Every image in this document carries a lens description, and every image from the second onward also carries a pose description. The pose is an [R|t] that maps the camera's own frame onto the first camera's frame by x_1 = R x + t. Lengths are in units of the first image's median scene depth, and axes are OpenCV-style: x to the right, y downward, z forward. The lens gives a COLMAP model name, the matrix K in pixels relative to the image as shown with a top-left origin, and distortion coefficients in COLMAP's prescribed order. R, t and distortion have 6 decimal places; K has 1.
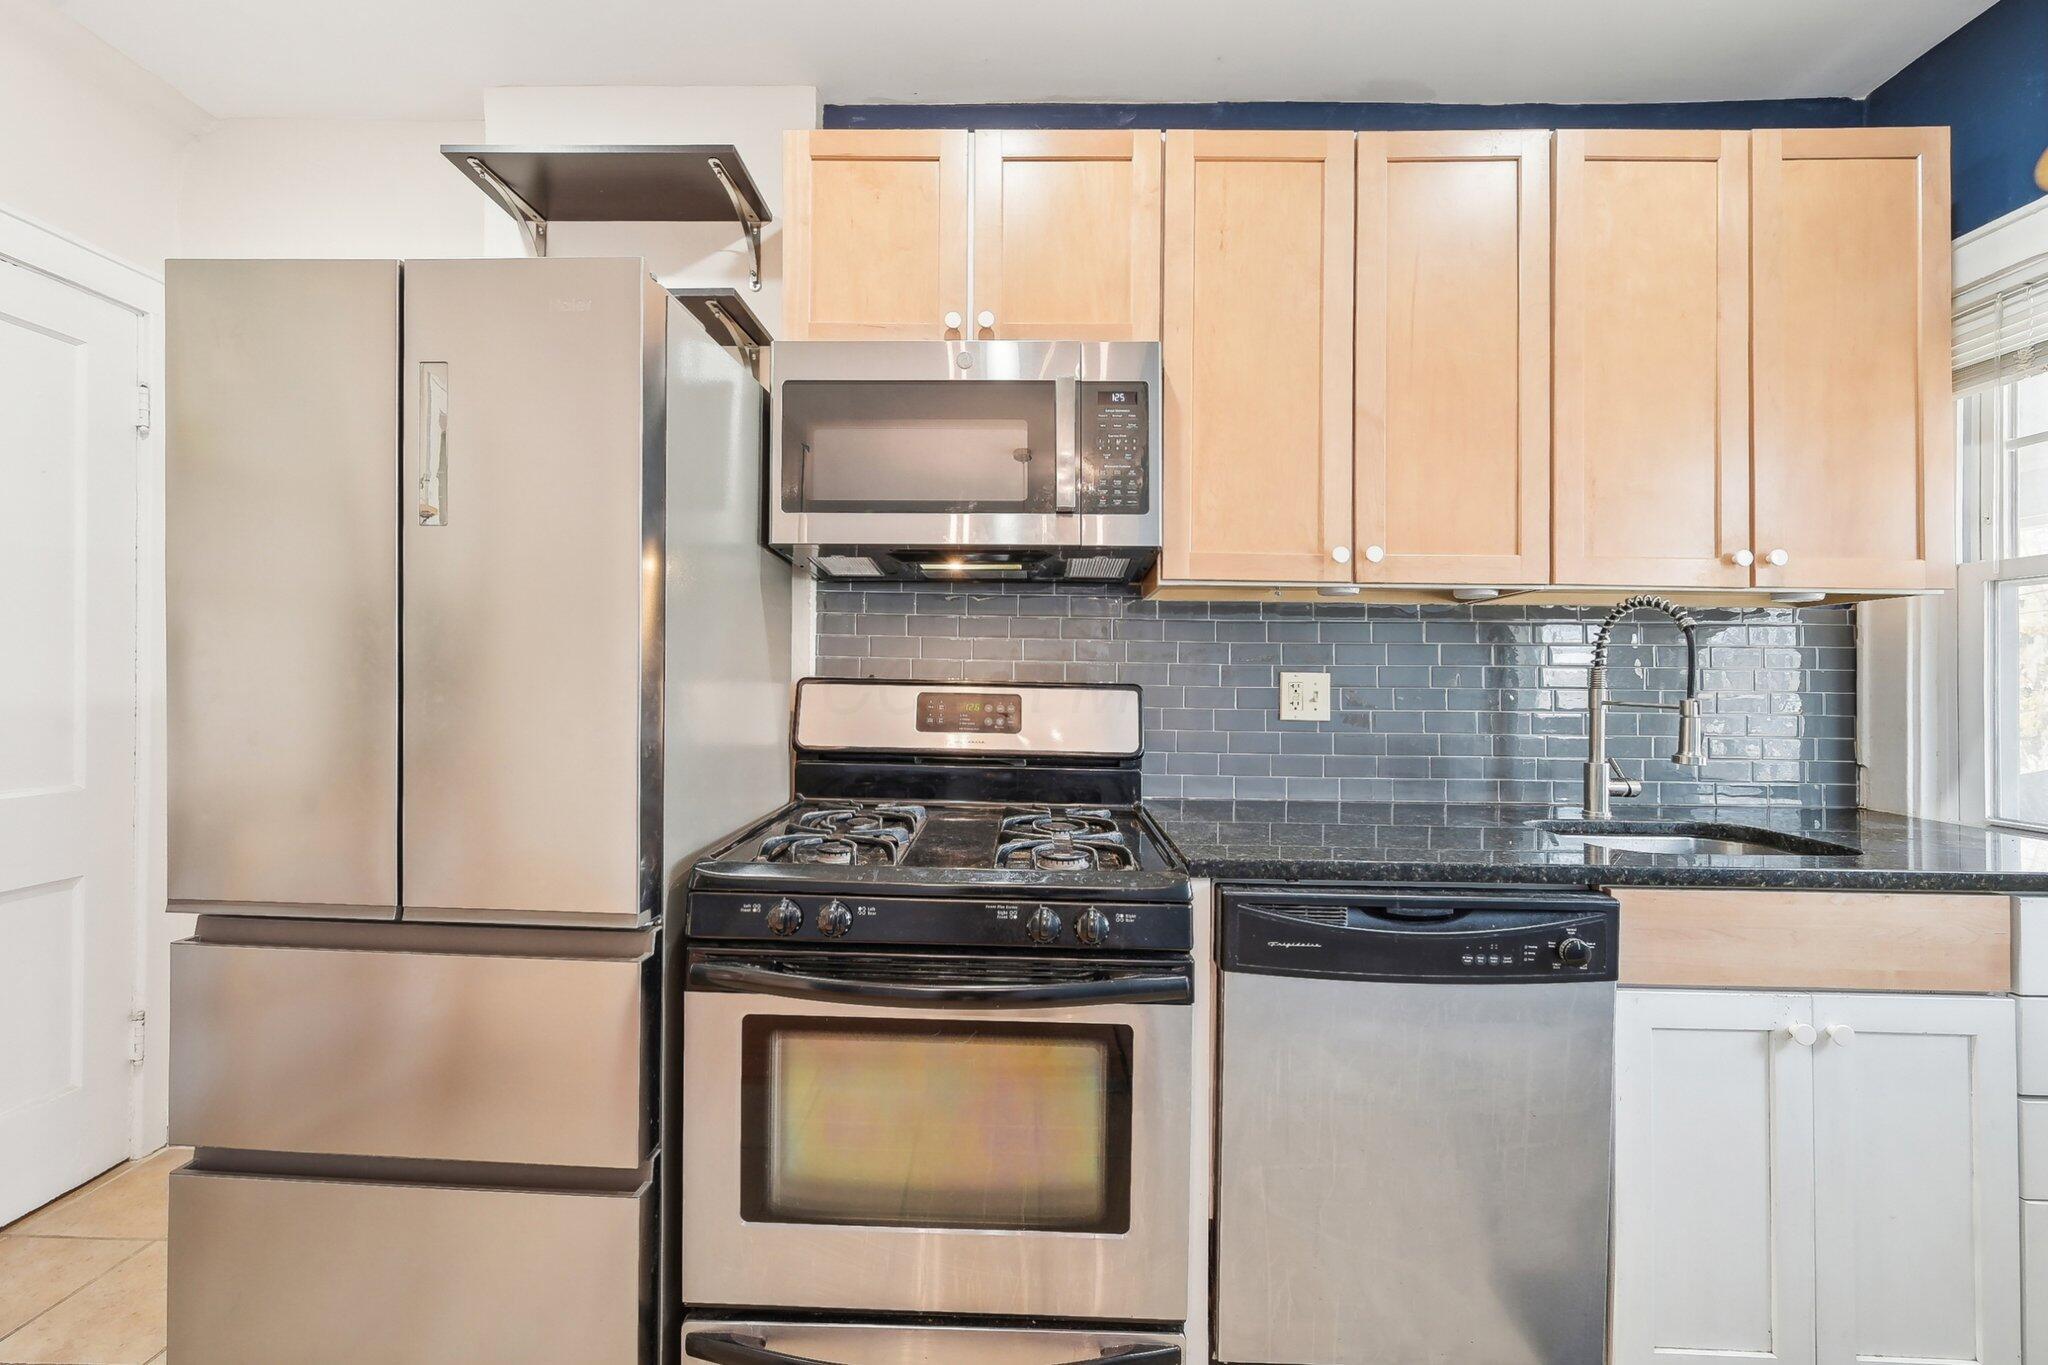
lens RADIAL K [[823.8, 0, 1012.9], [0, 823.8, 677.8], [0, 0, 1]] dist [0.000635, 0.001099]
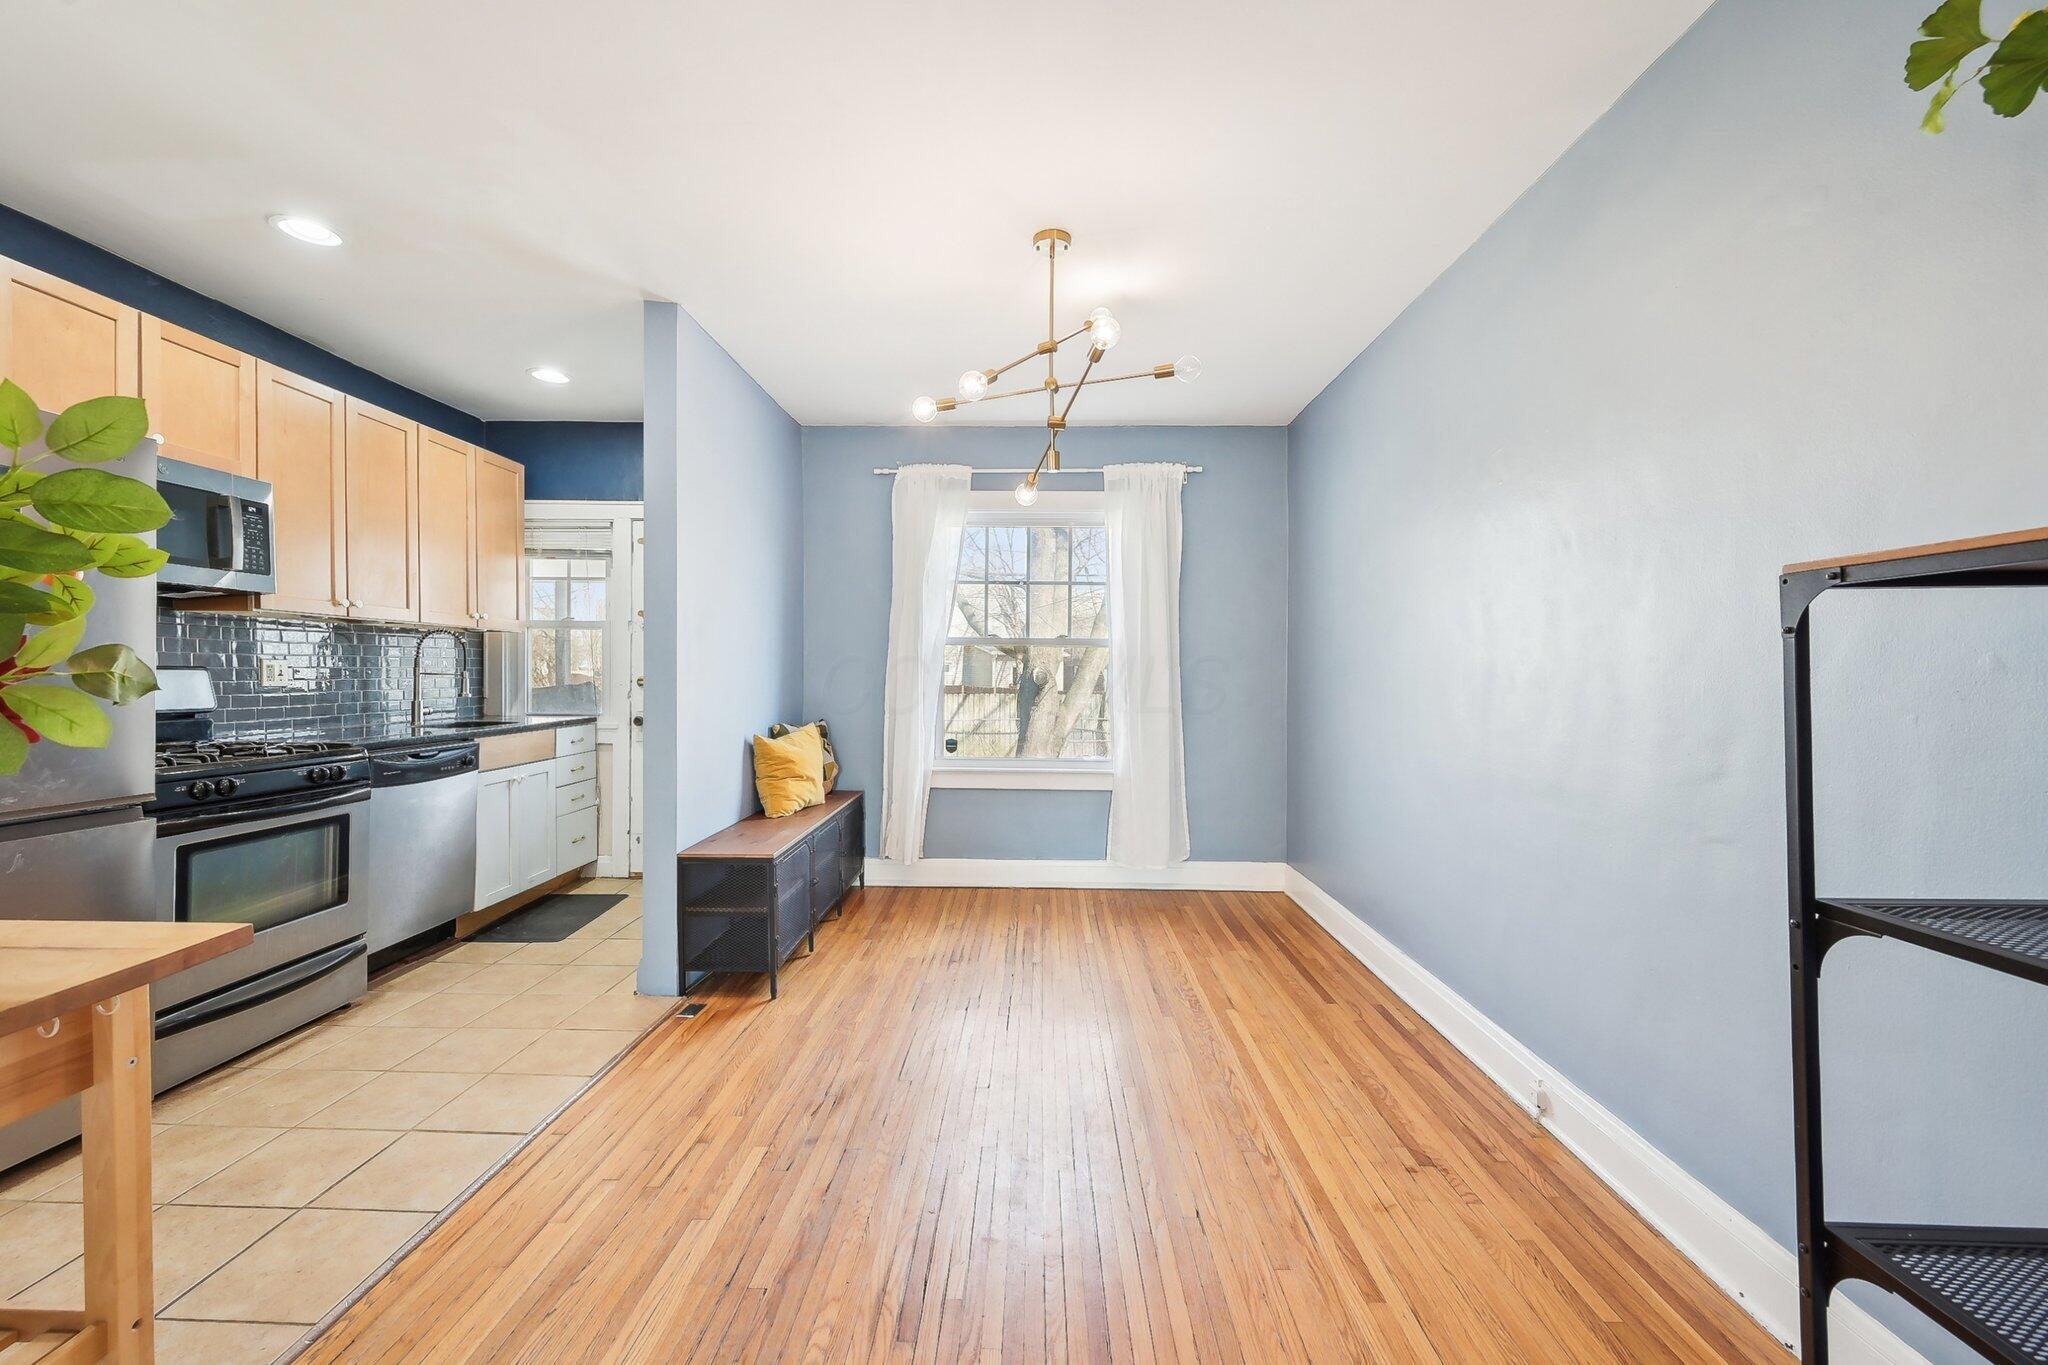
lens RADIAL K [[823.8, 0, 1016.5], [0, 823.8, 671.6], [0, 0, 1]] dist [0.000635, 0.001099]
pose [[-0.000753, -0.013346, 0.999911, -1.523696], [-0.008659, 0.999874, 0.013339, -0.018382], [-0.999962, -0.008648, -0.000869, -0.617395]]
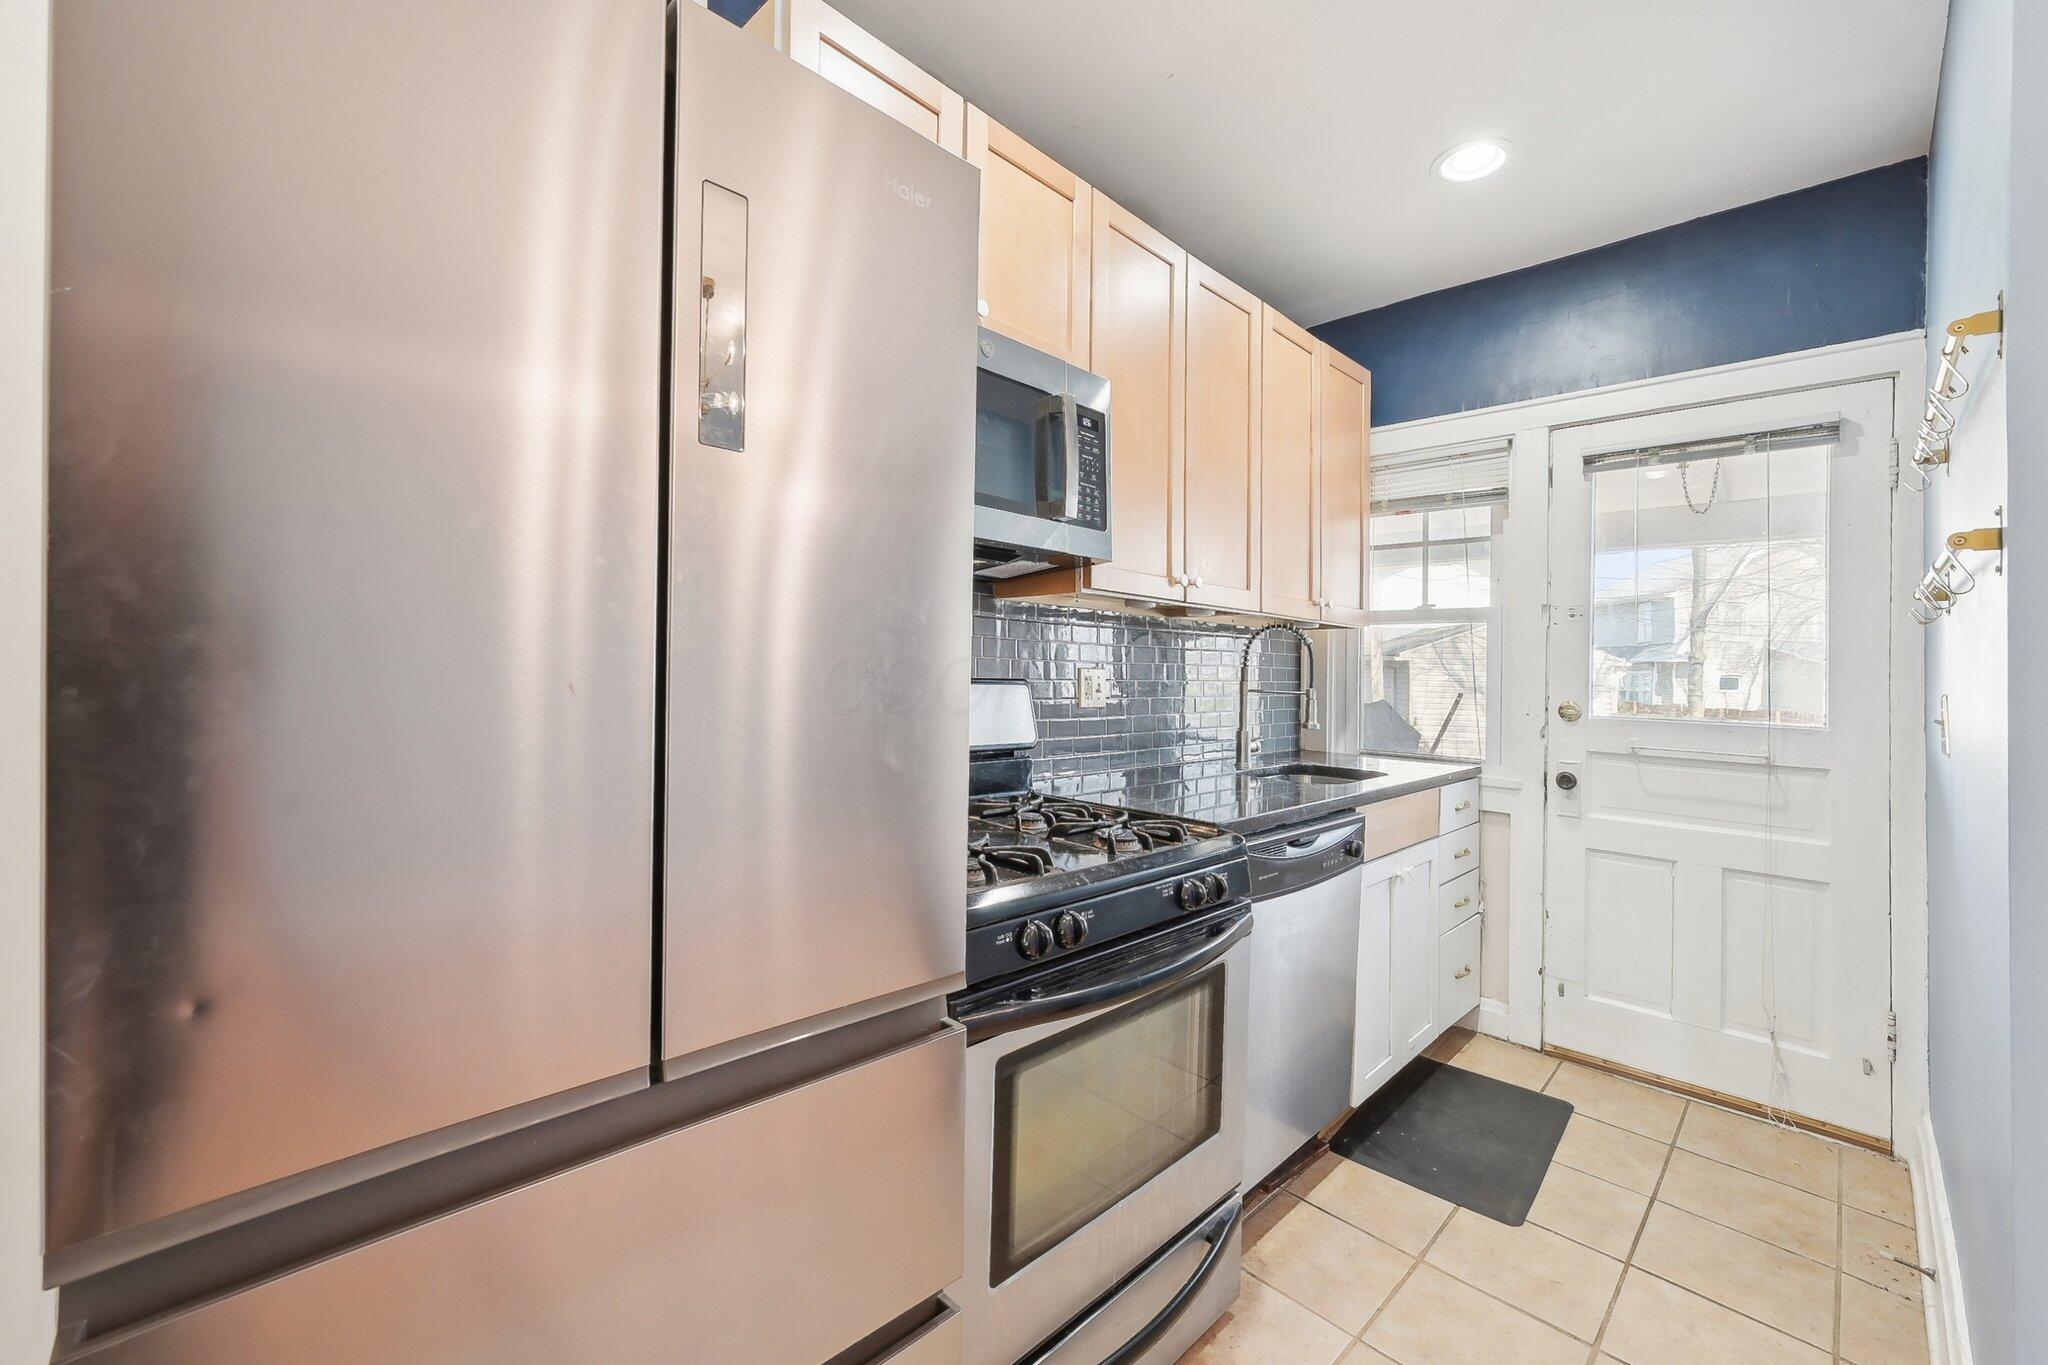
lens RADIAL K [[823.8, 0, 1004.5], [0, 823.8, 676.6], [0, 0, 1]] dist [0.000635, 0.001099]
pose [[0.698572, -0.002368, 0.715536, -0.667159], [-0.011137, 0.999837, 0.014182, -0.011120], [-0.715453, -0.017877, 0.698432, 0.268581]]
